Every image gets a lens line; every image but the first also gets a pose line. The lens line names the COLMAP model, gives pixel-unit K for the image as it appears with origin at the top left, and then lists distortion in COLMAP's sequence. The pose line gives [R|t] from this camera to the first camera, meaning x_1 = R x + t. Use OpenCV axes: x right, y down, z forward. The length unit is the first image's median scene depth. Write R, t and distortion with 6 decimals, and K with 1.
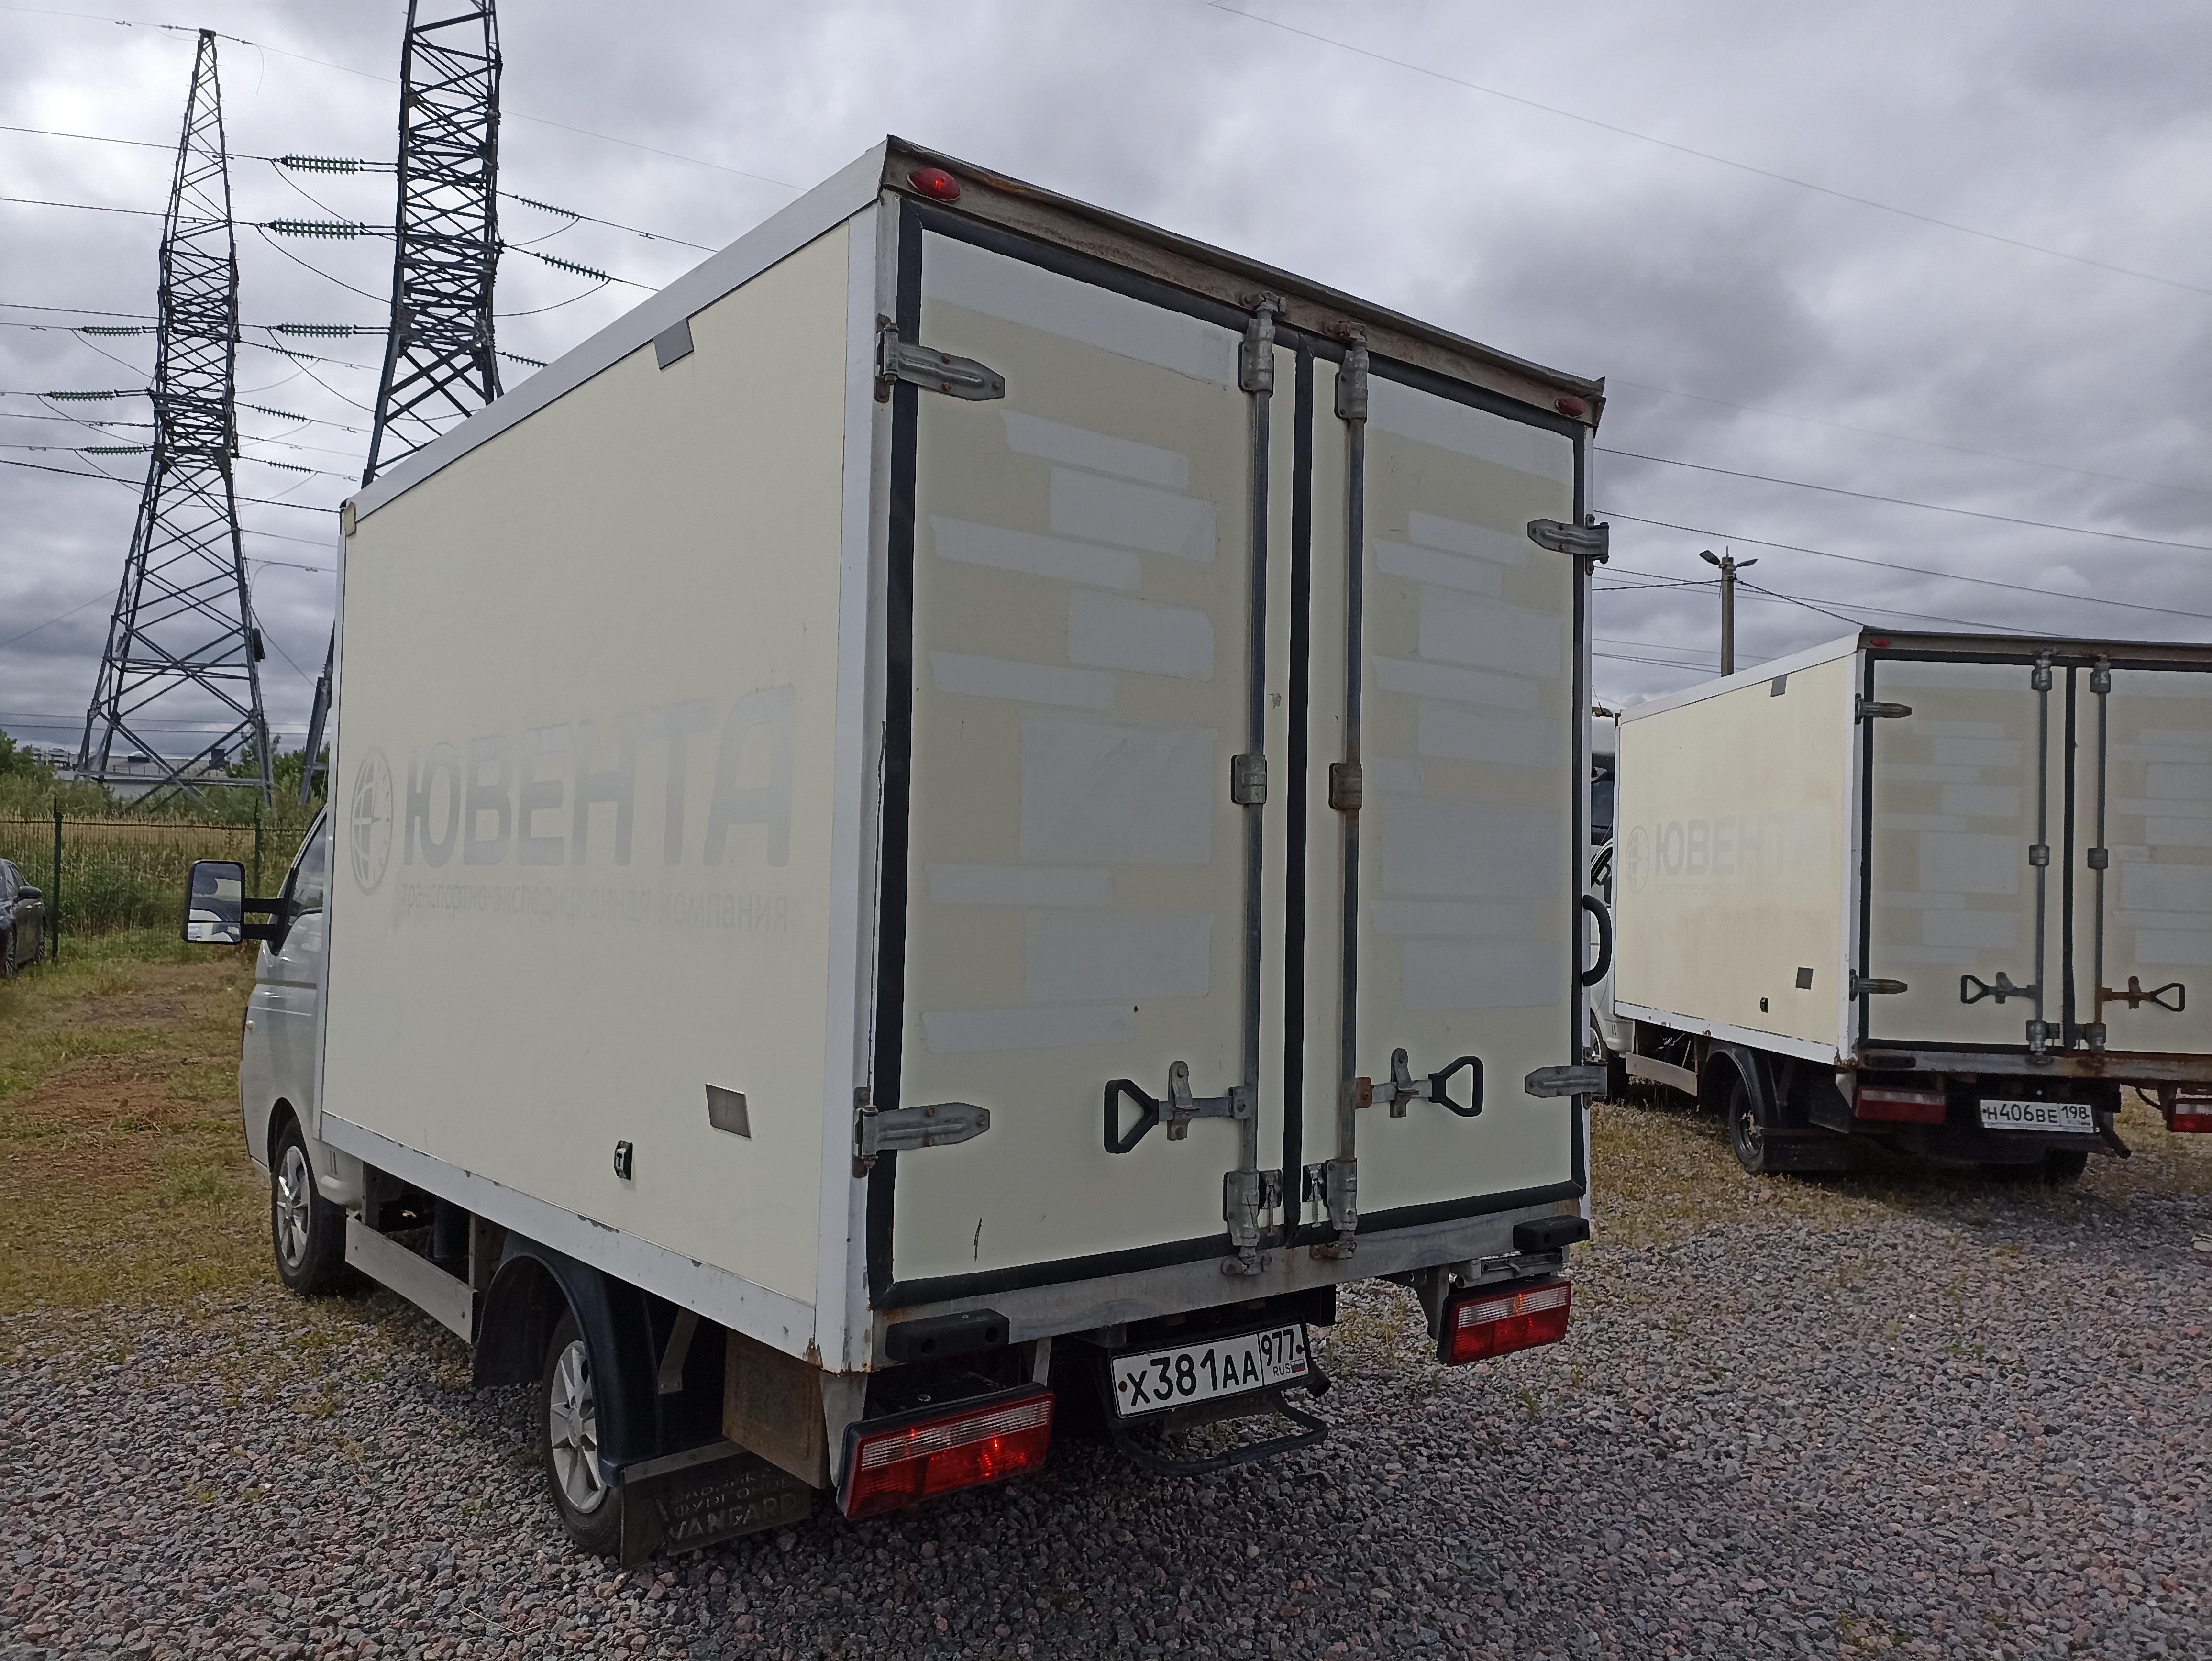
lens RADIAL K [[1635.8, 0, 1109.4], [0, 1635.8, 828.2], [0, 0, 1]] dist [0.037659, -0.018927]
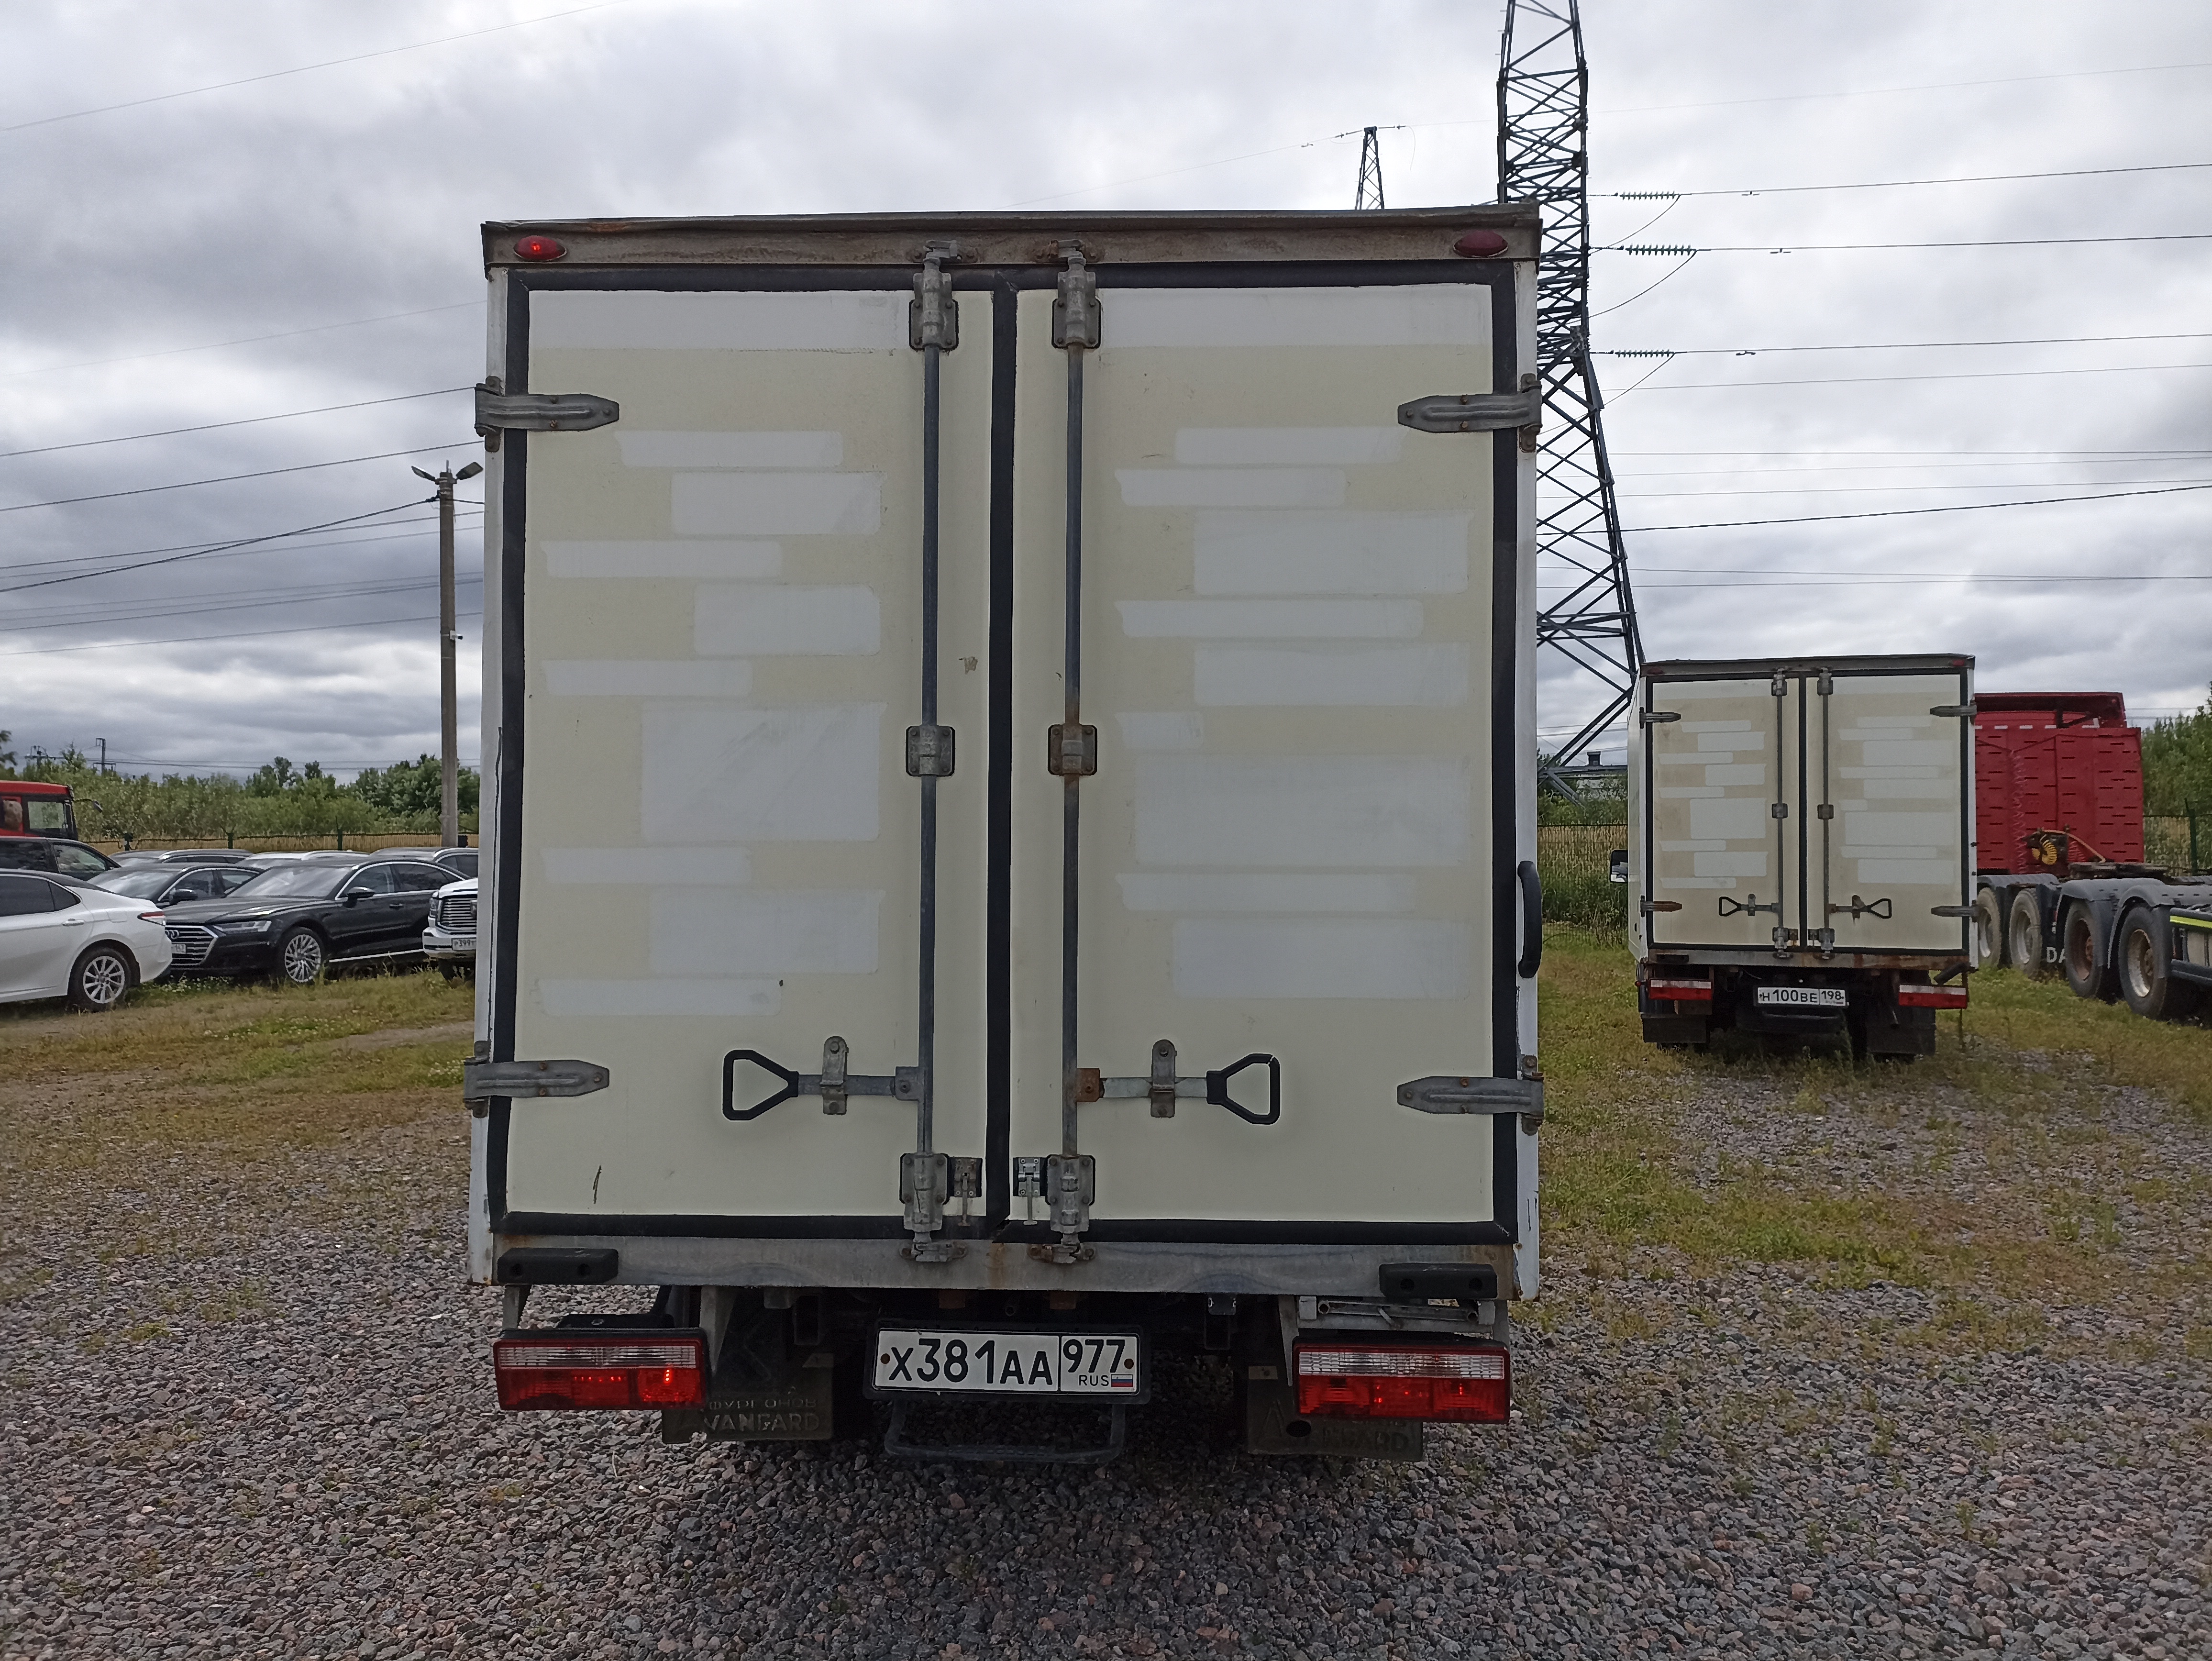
lens RADIAL K [[1635.8, 0, 1099.4], [0, 1635.8, 836.6], [0, 0, 1]] dist [0.037659, -0.018927]
pose [[0.754974, -0.033588, -0.654894, 0.753486], [0.040505, 0.999169, -0.004550, 0.027753], [0.654503, -0.023092, 0.755707, 0.317780]]
